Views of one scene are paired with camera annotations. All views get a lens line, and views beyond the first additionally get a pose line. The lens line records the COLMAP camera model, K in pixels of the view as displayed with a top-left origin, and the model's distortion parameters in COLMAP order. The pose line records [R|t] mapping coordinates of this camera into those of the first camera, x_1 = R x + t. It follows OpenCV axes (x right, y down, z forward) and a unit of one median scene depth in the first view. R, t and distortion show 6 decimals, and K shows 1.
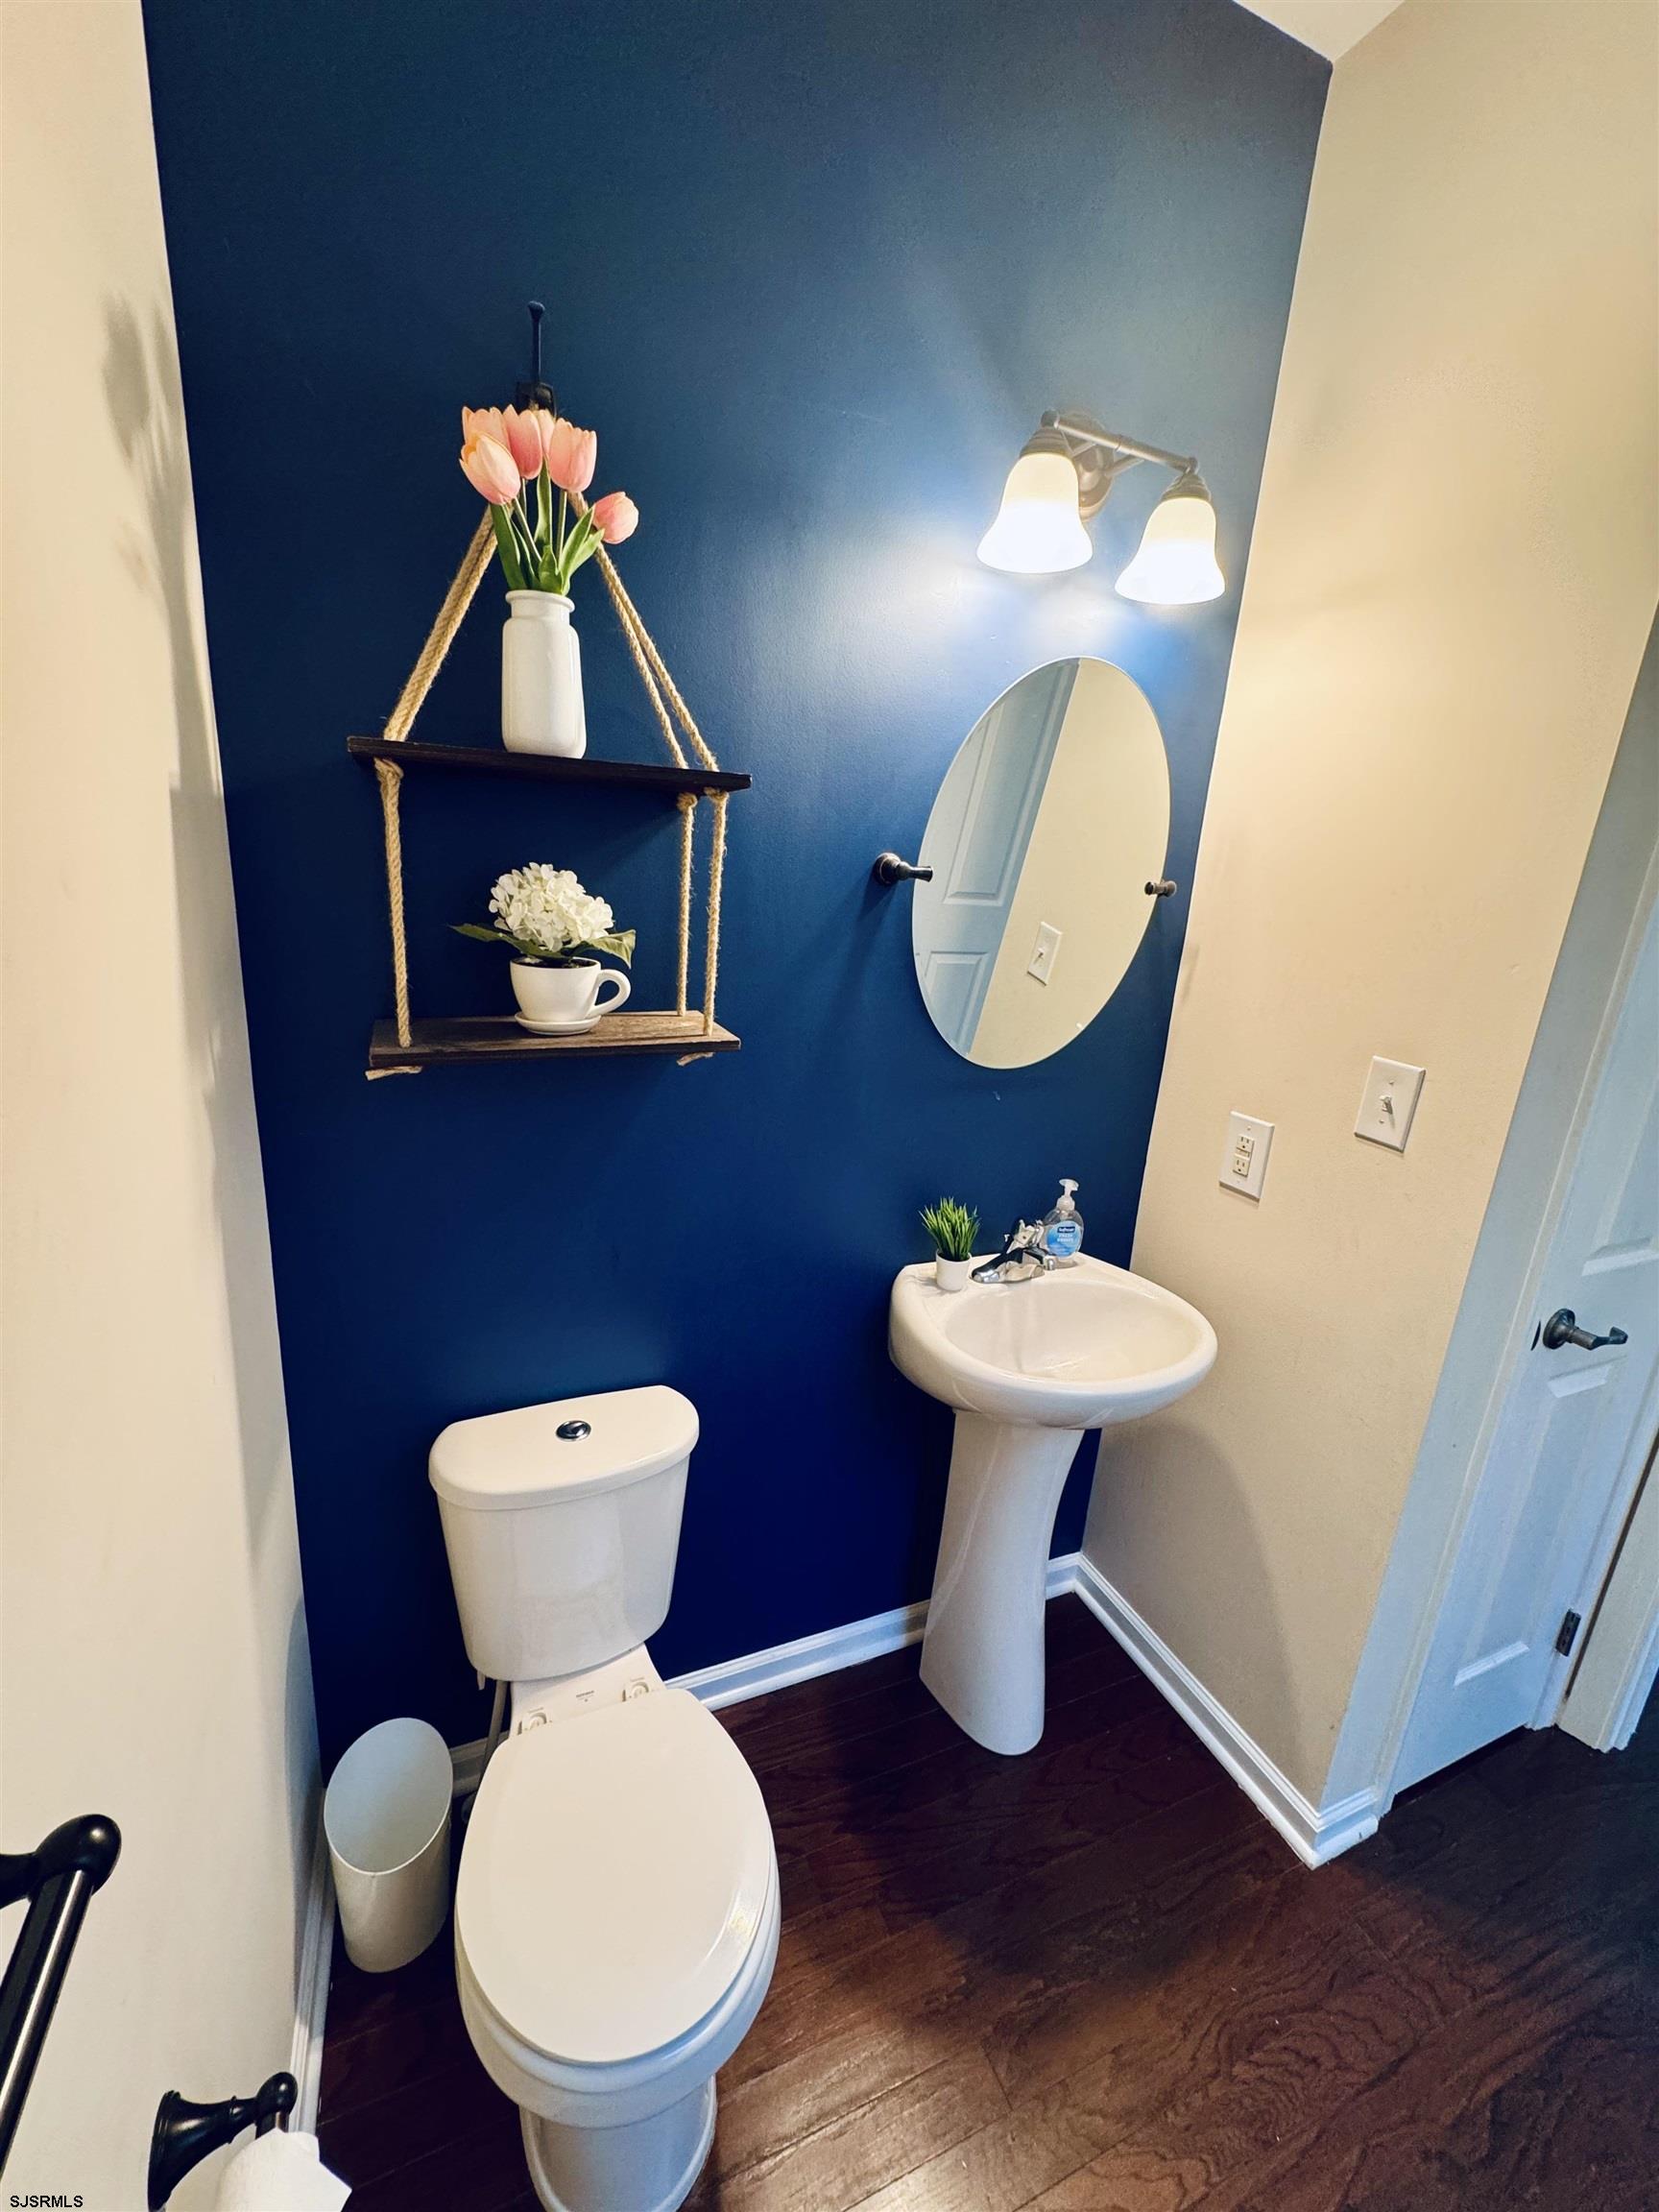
lens RADIAL K [[882.7, 0, 829.5], [0, 882.7, 1106.0], [0, 0, 1]] dist [-0.000324, 0.001762]
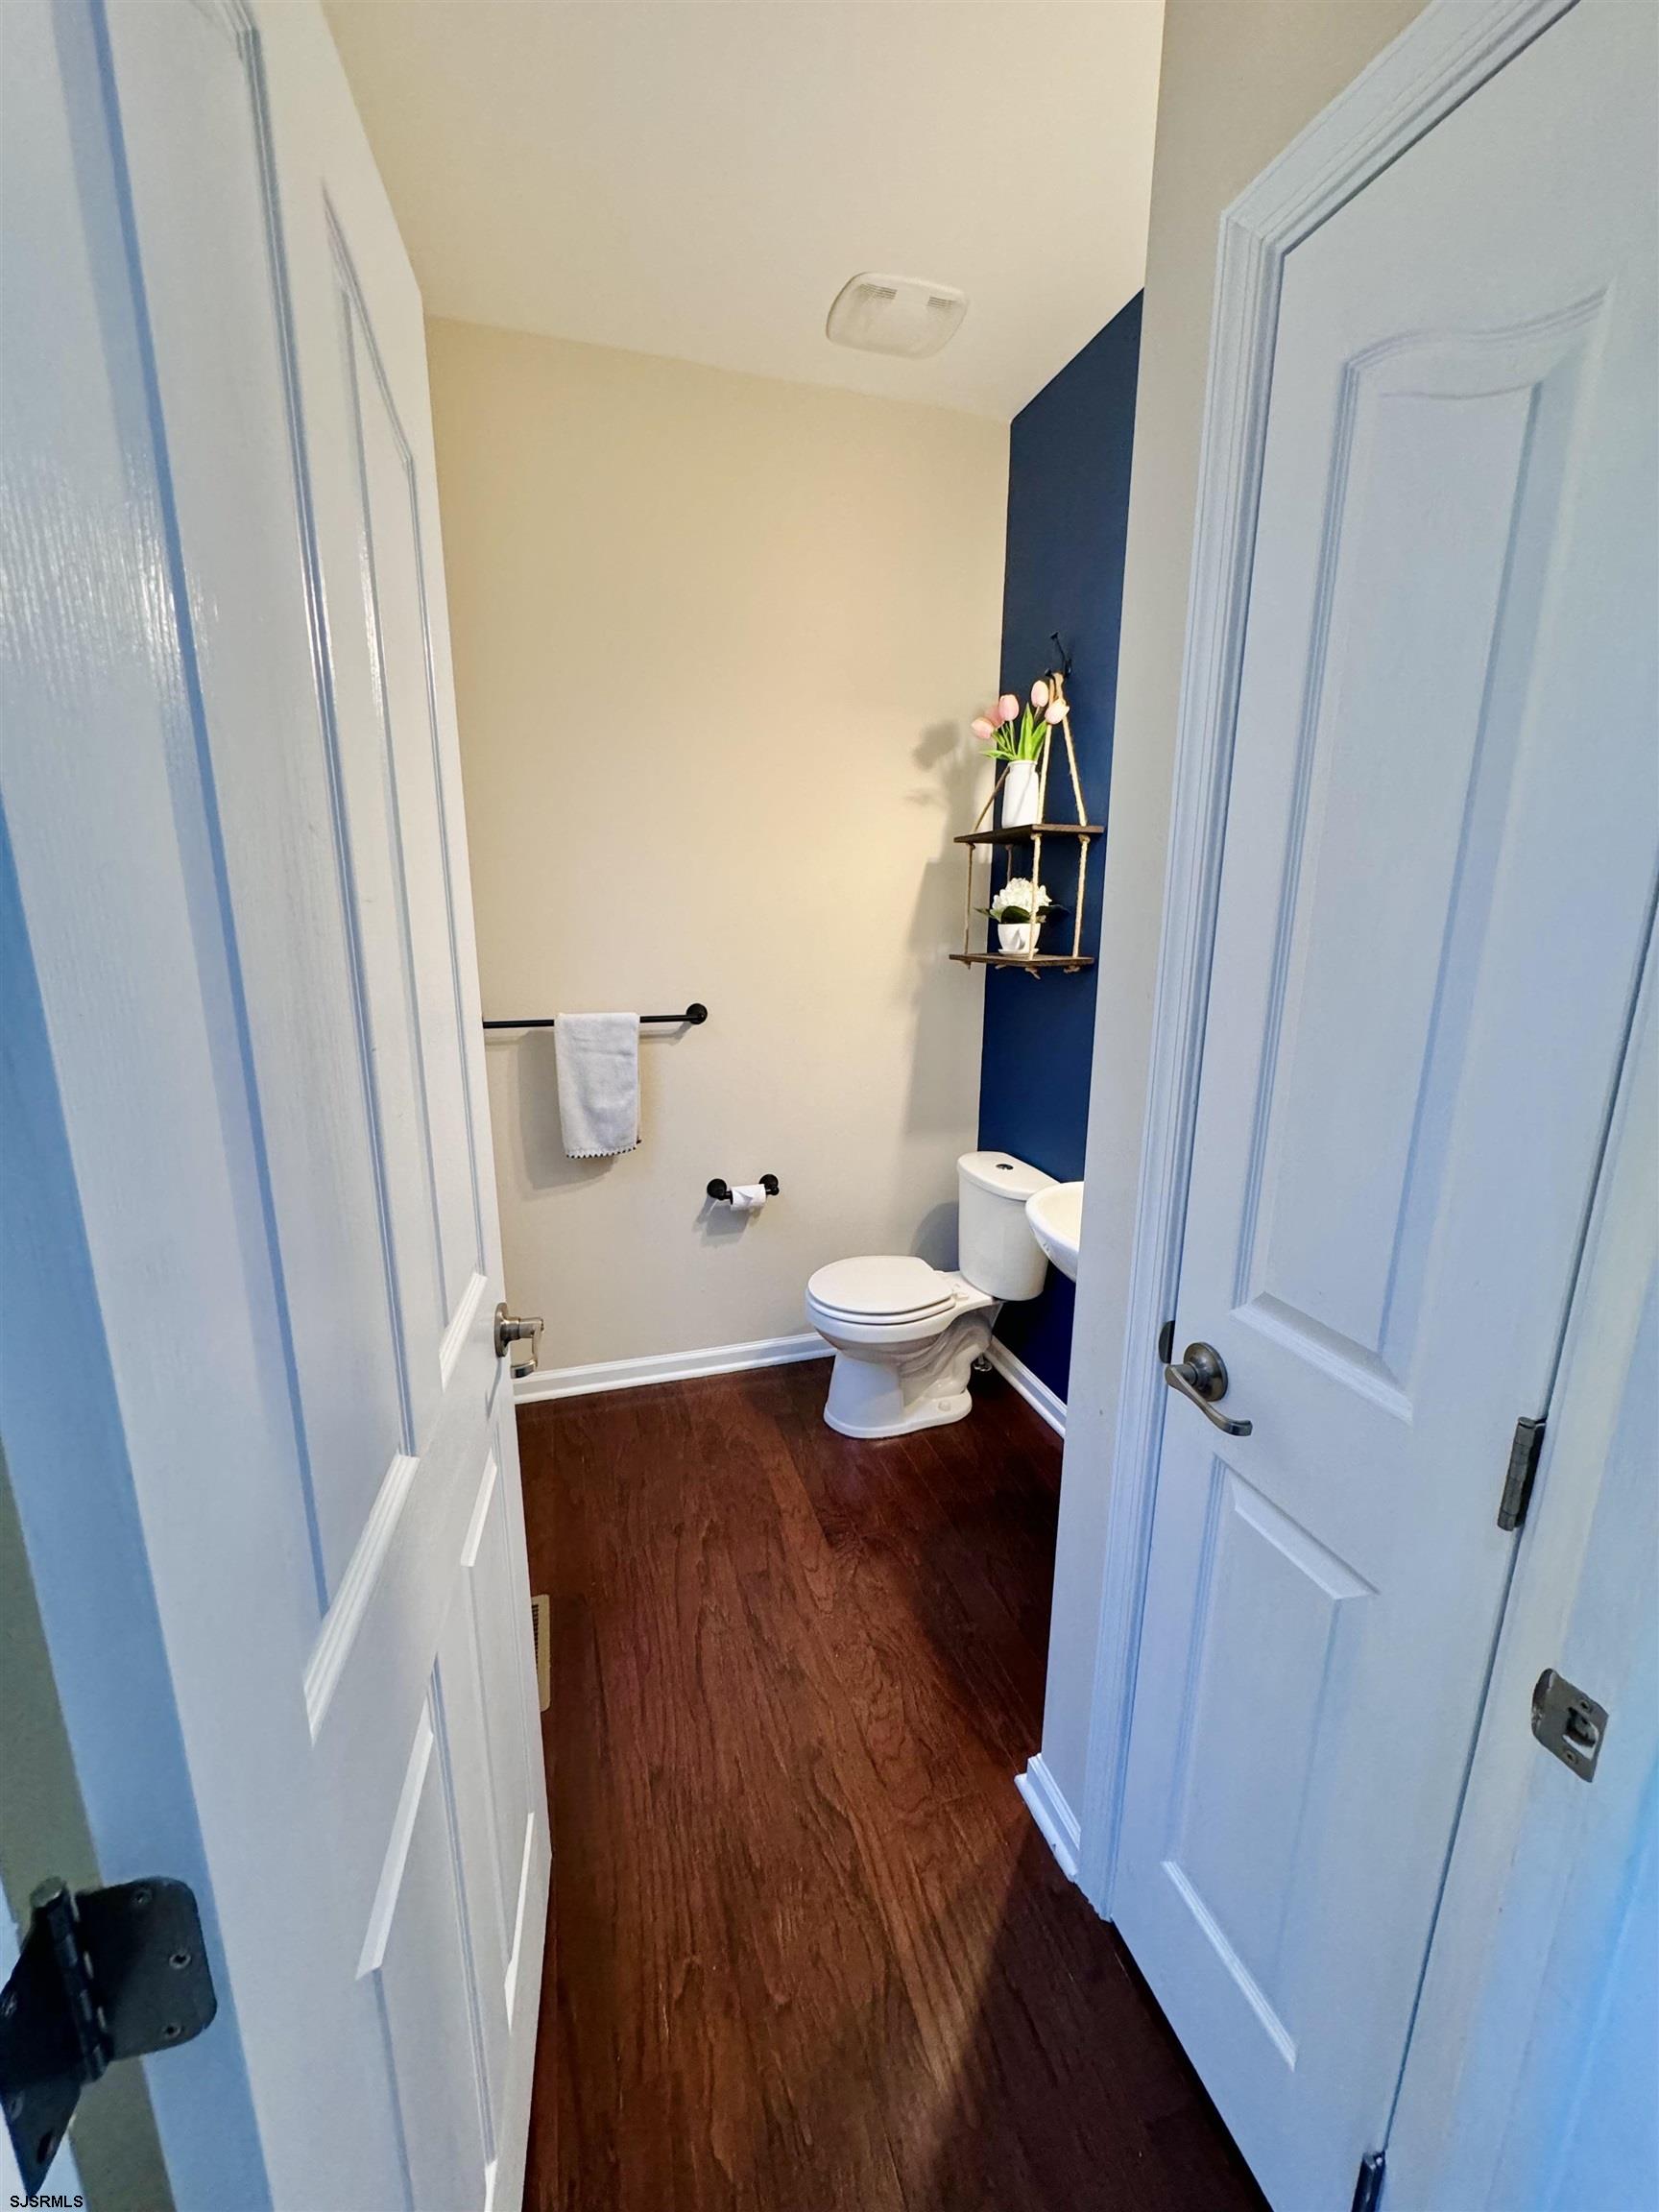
lens RADIAL K [[882.7, 0, 829.5], [0, 882.7, 1106.0], [0, 0, 1]] dist [-0.000324, 0.001762]
pose [[-0.110939, 0.158054, -0.981179, 1.637003], [-0.261744, 0.947770, 0.182267, -0.008944], [0.958740, 0.277038, -0.063775, 0.725451]]
